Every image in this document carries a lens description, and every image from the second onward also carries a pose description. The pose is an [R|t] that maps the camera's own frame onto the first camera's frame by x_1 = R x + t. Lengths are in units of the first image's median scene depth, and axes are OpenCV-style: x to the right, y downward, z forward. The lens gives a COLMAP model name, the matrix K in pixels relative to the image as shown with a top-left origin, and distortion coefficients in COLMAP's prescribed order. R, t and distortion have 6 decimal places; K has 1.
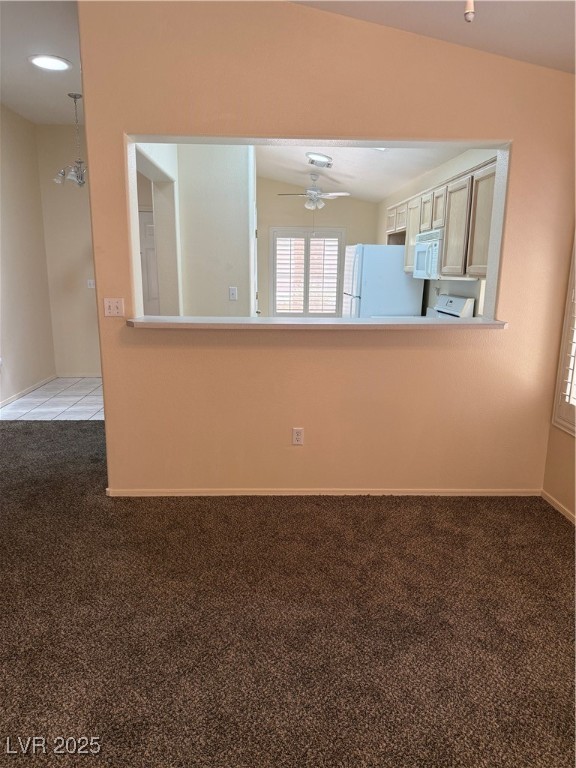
lens RADIAL K [[534.3, 0, 286.3], [0, 534.3, 385.9], [0, 0, 1]] dist [0.029938, 0.000694]
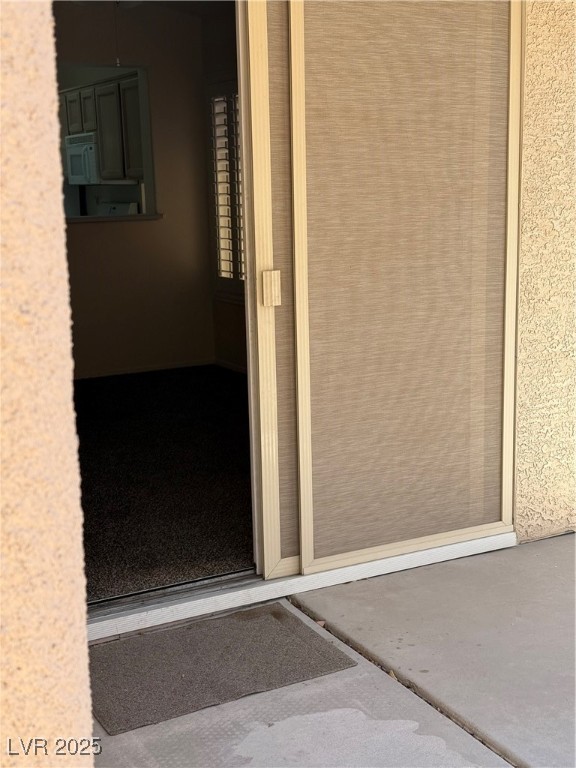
lens RADIAL K [[1030.2, 0, 288.5], [0, 1030.2, 384.7], [0, 0, 1]] dist [0.143756, 0.000000]
pose [[0.887043, -0.119550, 0.445940, -0.307228], [0.129929, 0.991496, 0.007356, 0.200269], [-0.443027, 0.051416, 0.895033, -0.852593]]
